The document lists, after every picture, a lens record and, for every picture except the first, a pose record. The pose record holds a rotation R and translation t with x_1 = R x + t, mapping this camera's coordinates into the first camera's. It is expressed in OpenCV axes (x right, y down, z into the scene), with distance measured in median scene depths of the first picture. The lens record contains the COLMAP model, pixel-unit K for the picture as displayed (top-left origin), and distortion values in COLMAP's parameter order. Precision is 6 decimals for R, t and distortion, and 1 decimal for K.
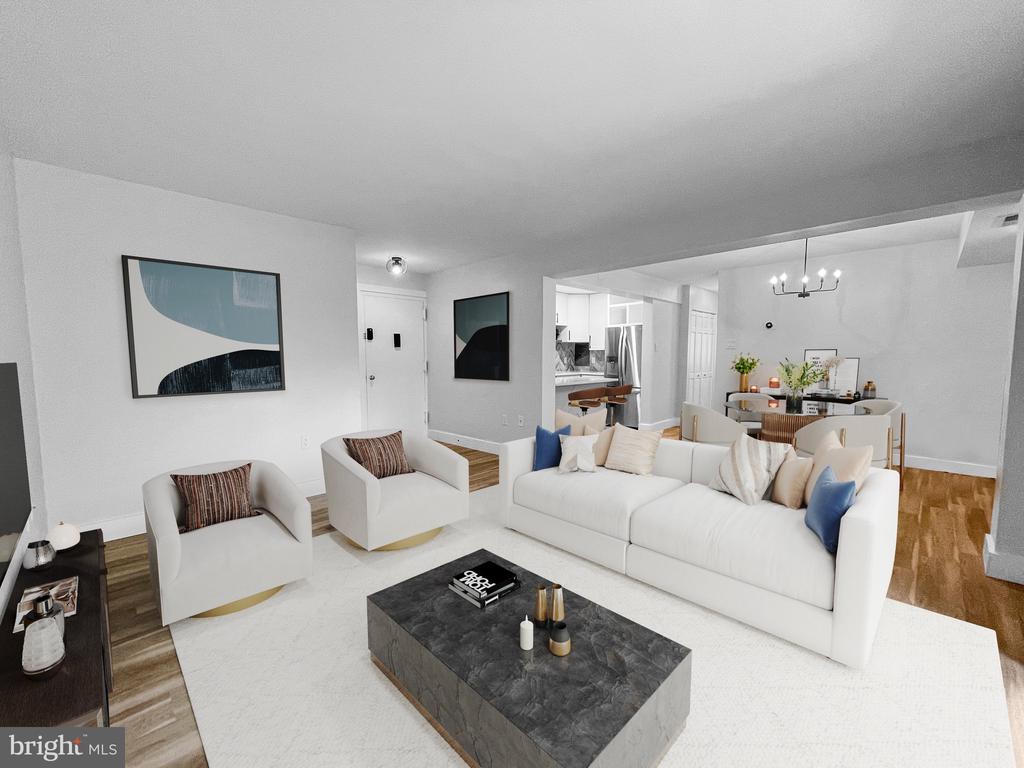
lens RADIAL K [[434.2, 0, 509.6], [0, 434.2, 386.7], [0, 0, 1]] dist [-0.003026, 0.000201]
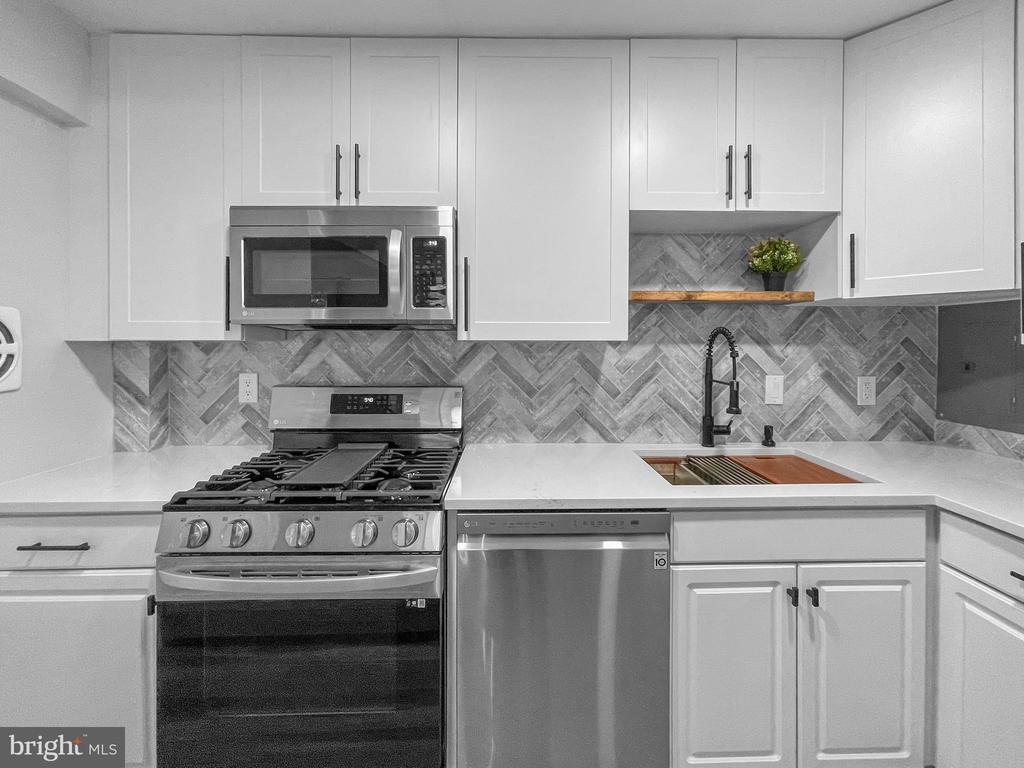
lens RADIAL K [[434.2, 0, 510.4], [0, 434.2, 379.0], [0, 0, 1]] dist [-0.003026, 0.000201]
pose [[0.693760, 0.060508, -0.717660, 0.159862], [-0.057169, 0.997947, 0.028876, -0.062795], [0.717934, 0.020995, 0.695795, 0.732601]]
